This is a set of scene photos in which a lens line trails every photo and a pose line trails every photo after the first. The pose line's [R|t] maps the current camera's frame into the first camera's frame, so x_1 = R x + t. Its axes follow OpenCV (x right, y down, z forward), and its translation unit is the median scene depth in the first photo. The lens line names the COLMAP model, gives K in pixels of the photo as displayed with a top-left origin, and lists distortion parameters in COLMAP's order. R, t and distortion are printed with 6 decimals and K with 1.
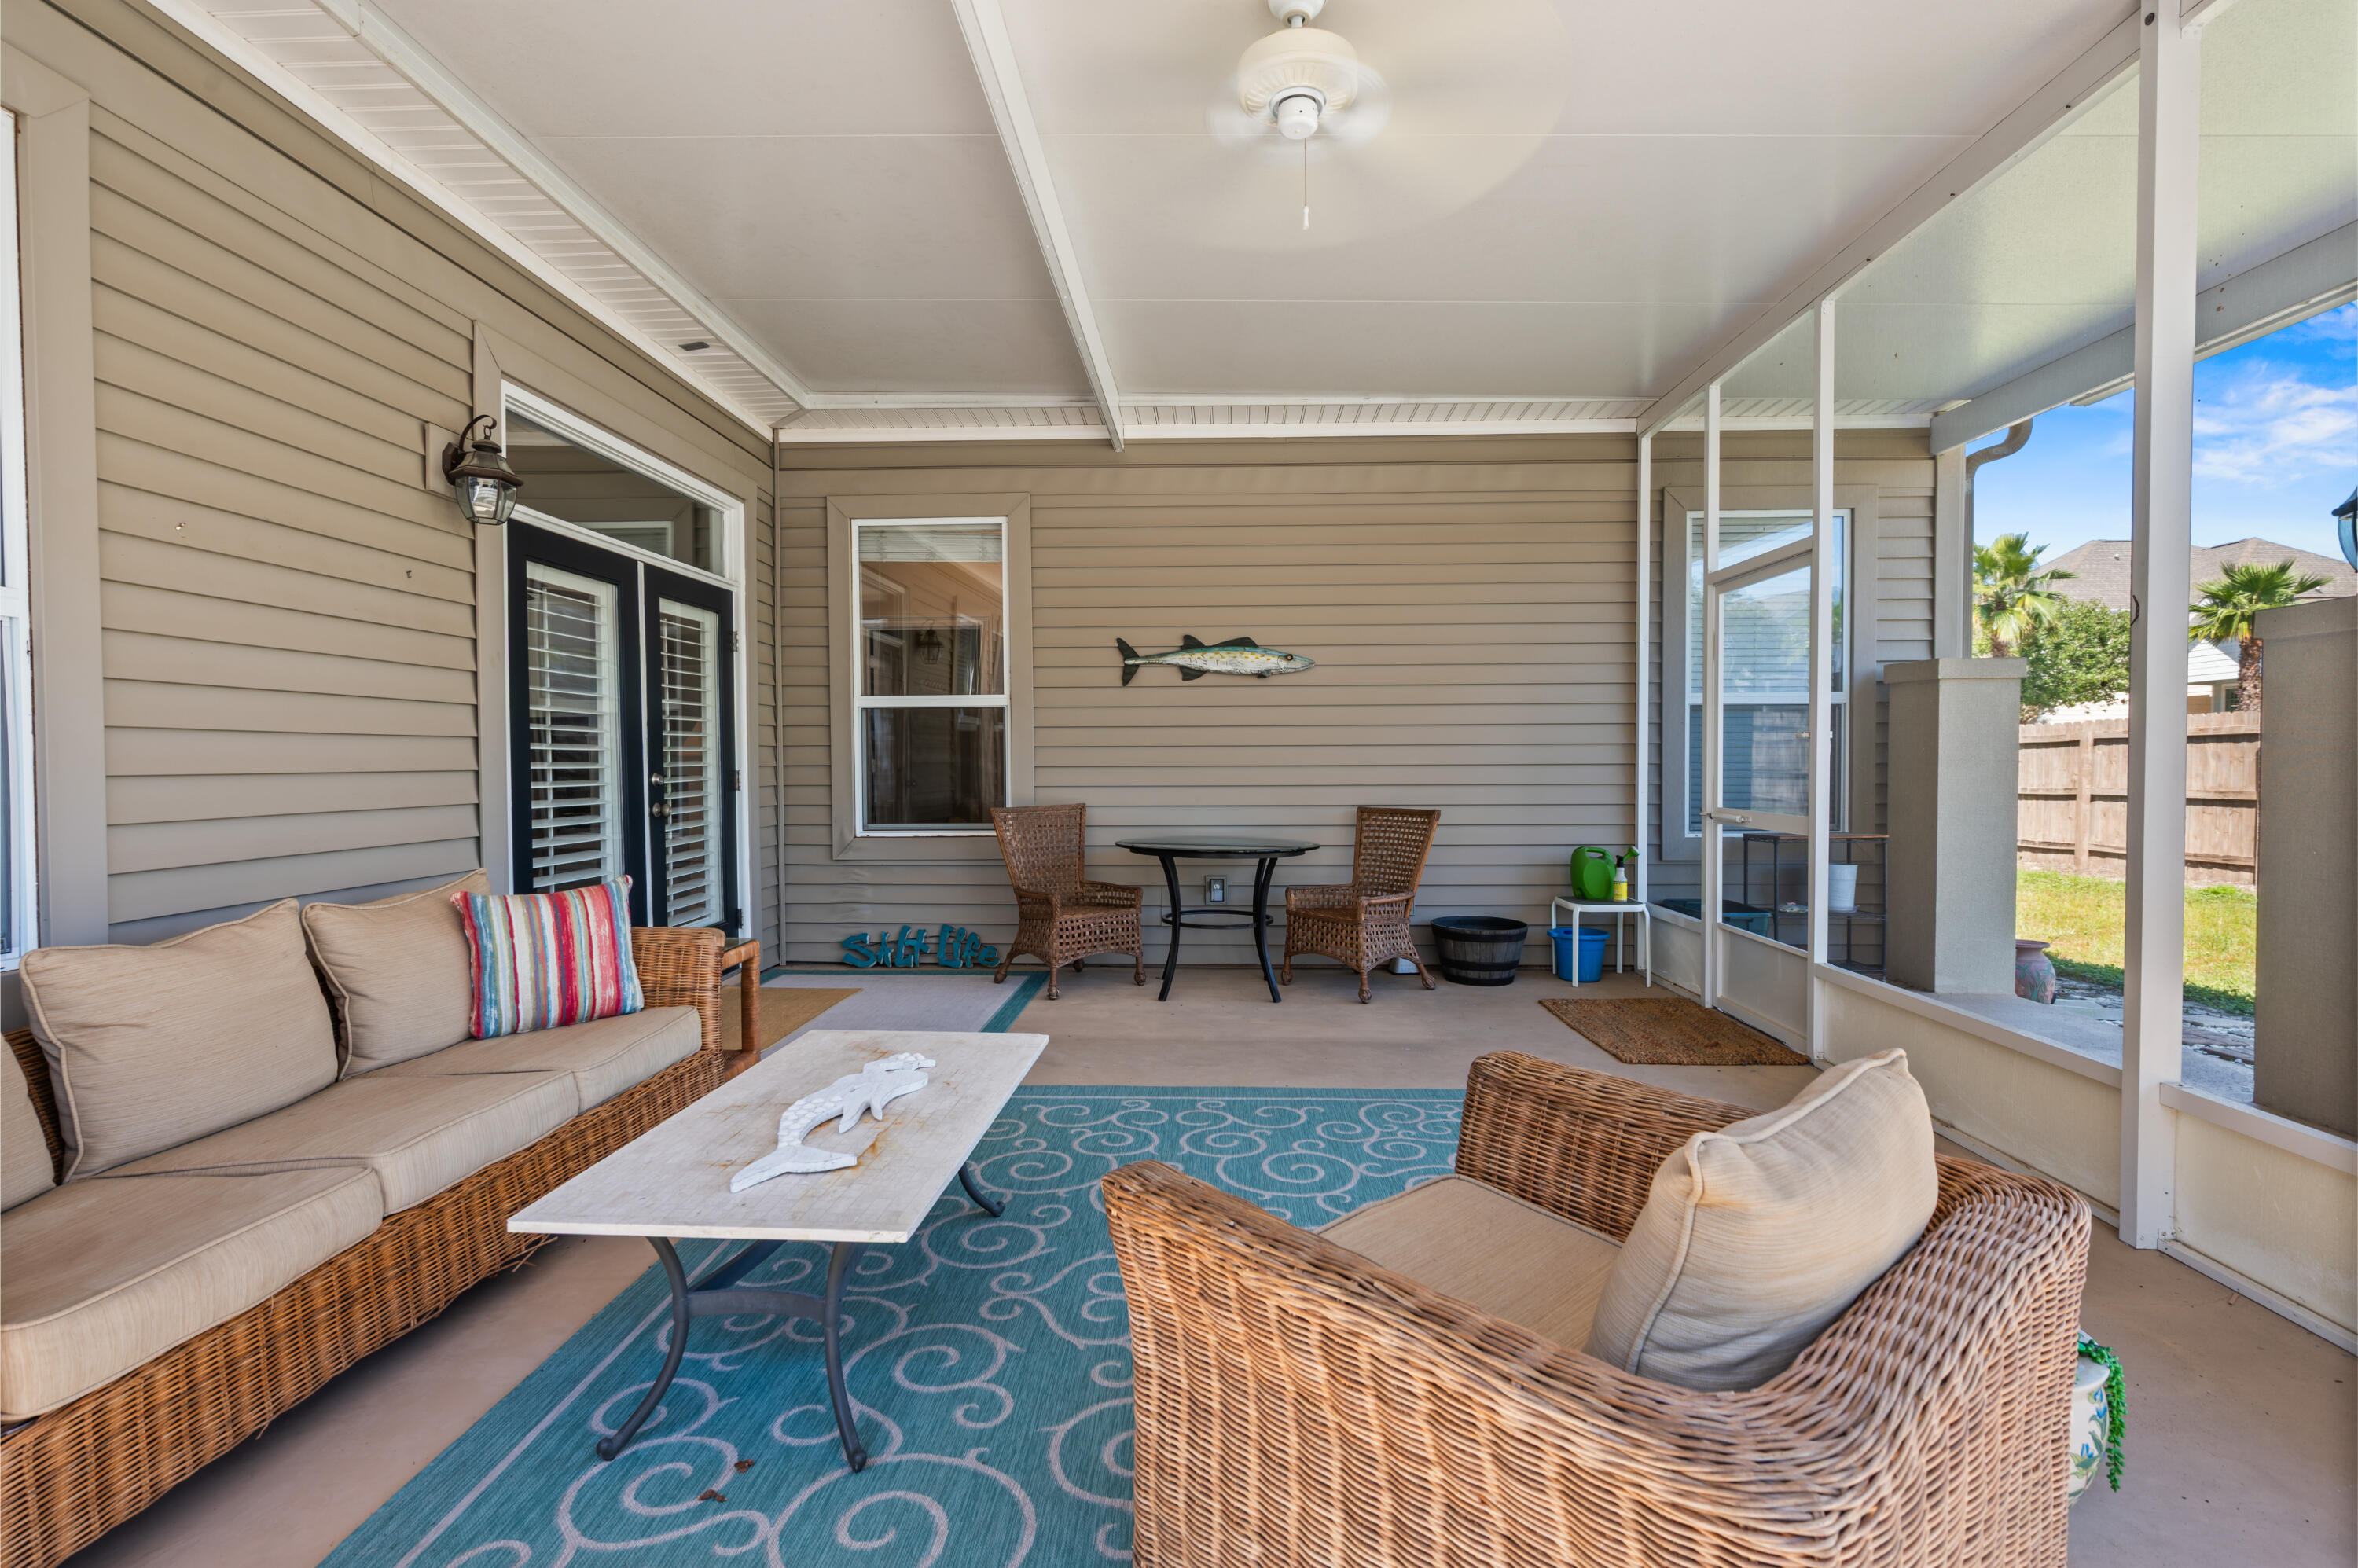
lens RADIAL K [[1091.4, 0, 1163.9], [0, 1091.4, 784.9], [0, 0, 1]] dist [-0.005160, 0.002188]
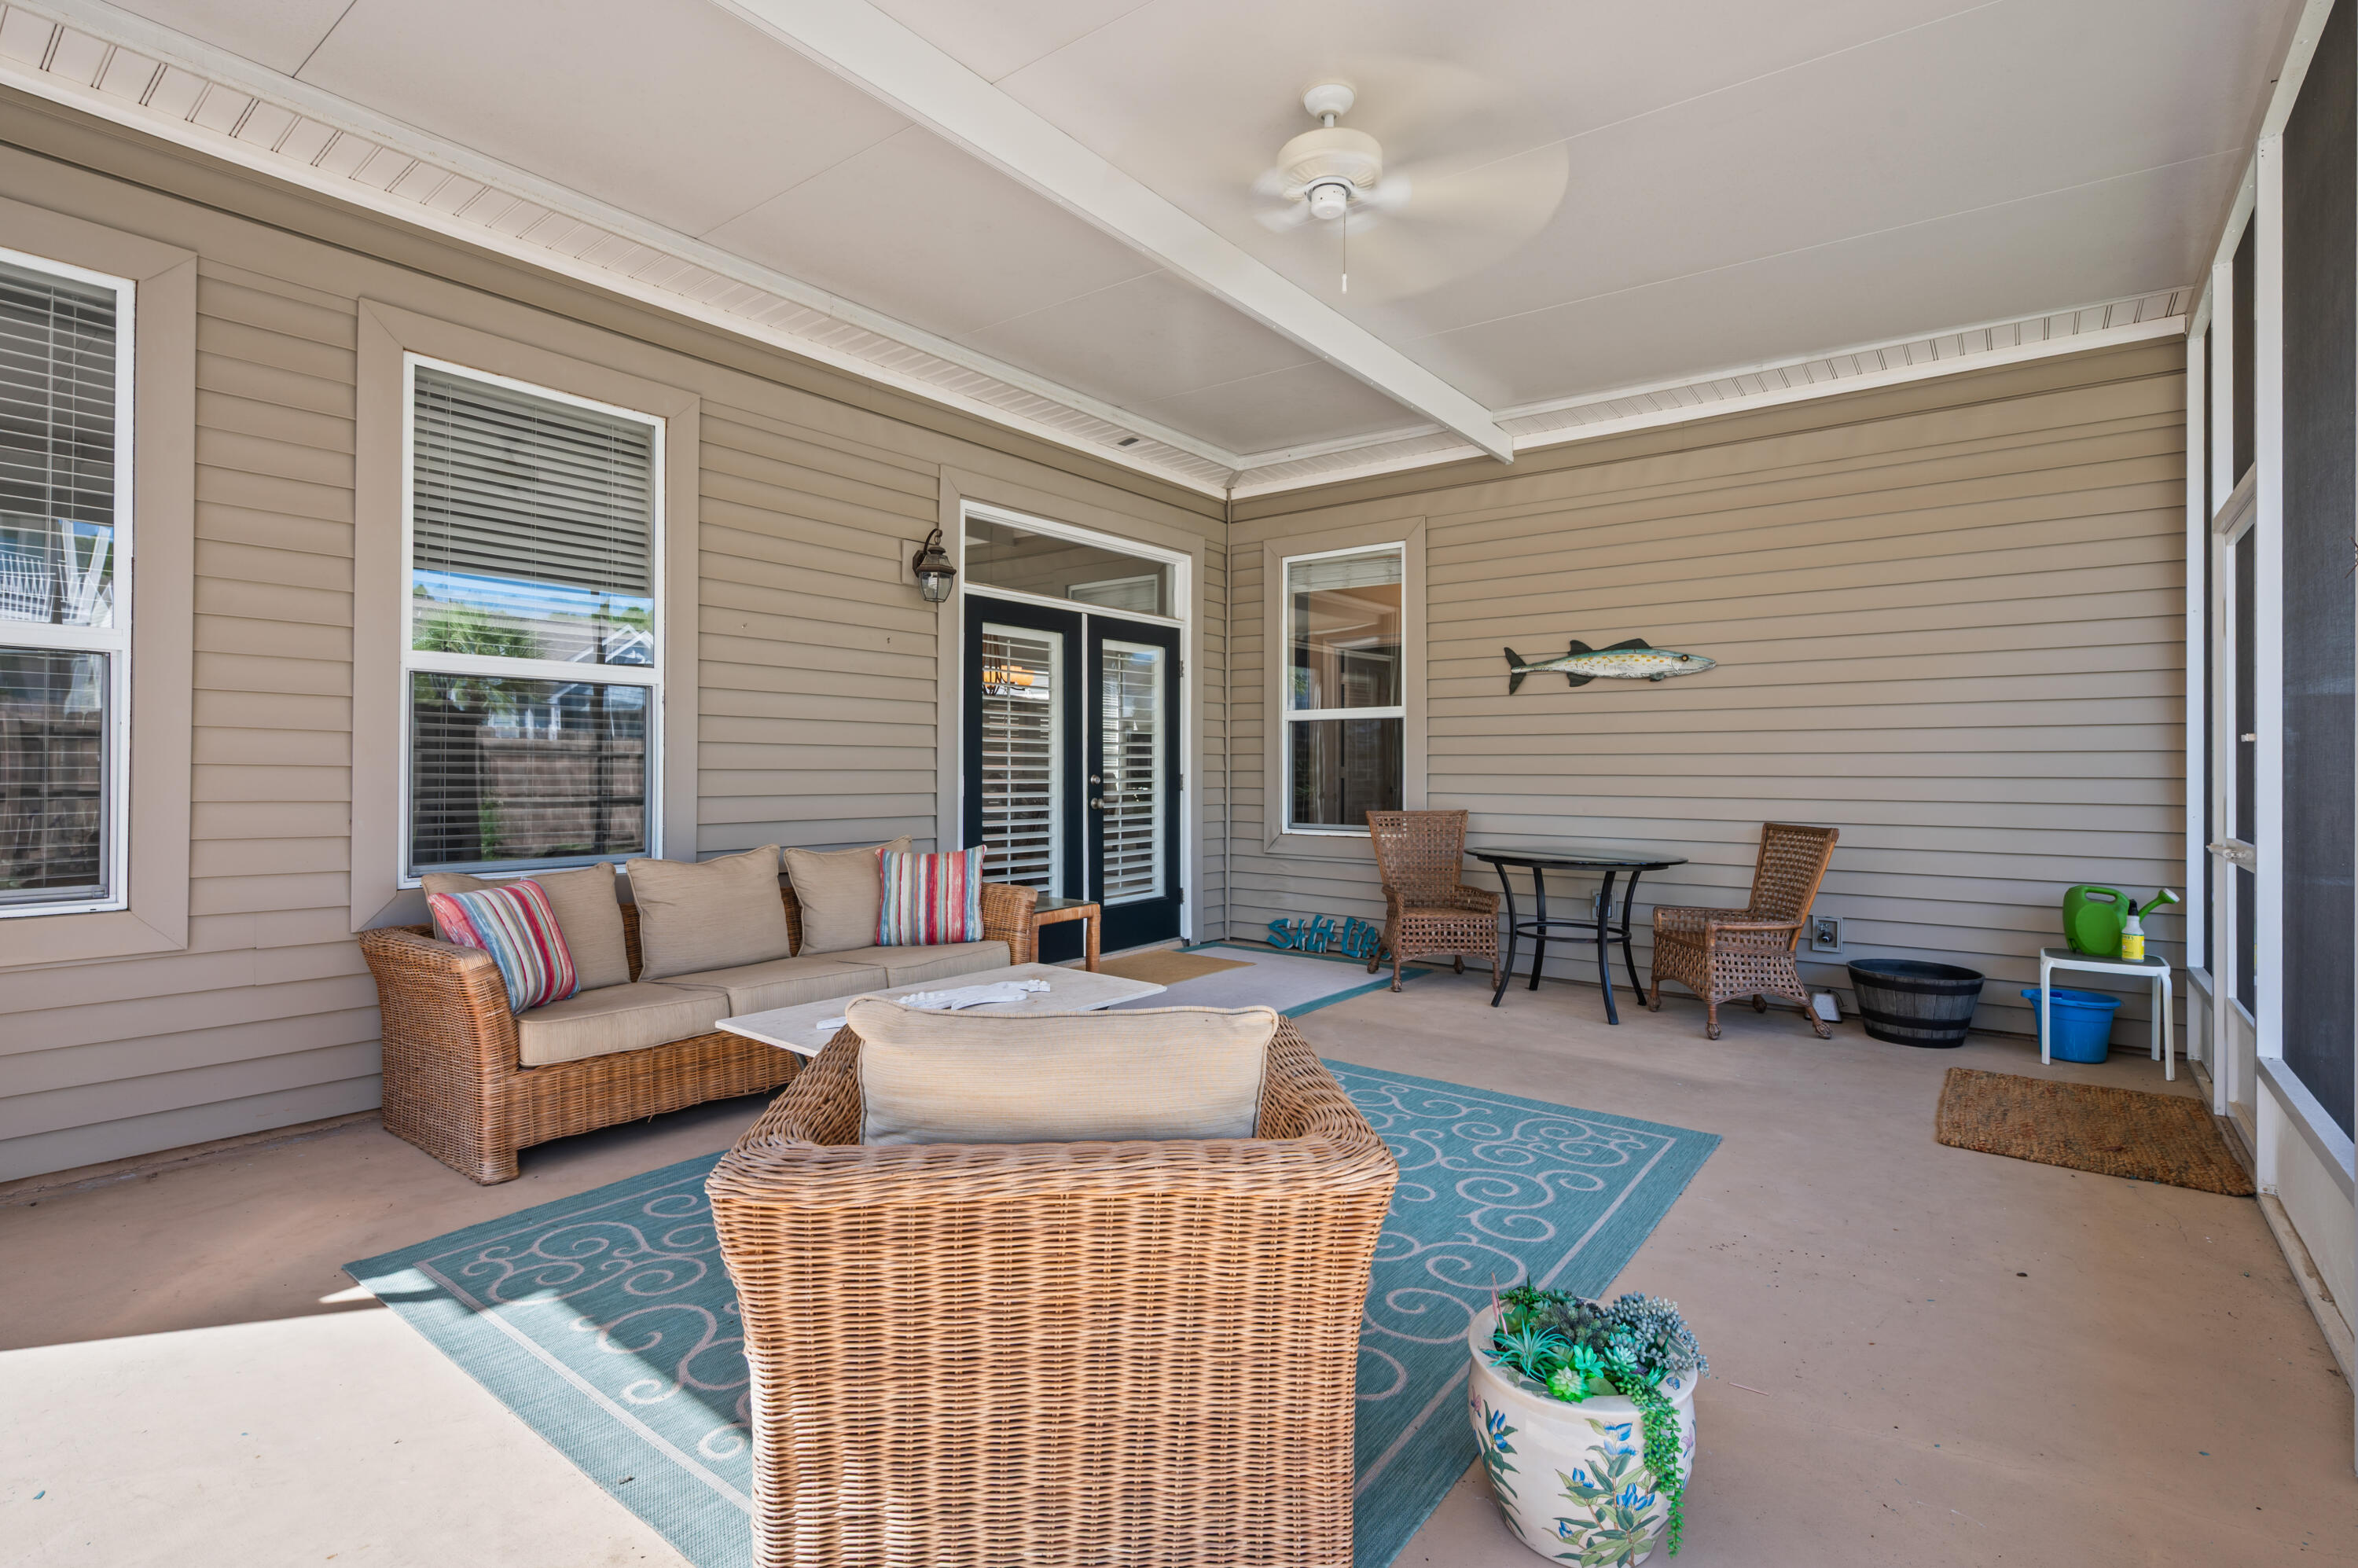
lens RADIAL K [[1091.4, 0, 1156.0], [0, 1091.4, 765.9], [0, 0, 1]] dist [-0.005160, 0.002188]
pose [[0.807825, 0.006216, -0.589390, 0.321238], [-0.022094, 0.999561, -0.019740, 0.002460], [0.589008, 0.028969, 0.807608, -0.004991]]
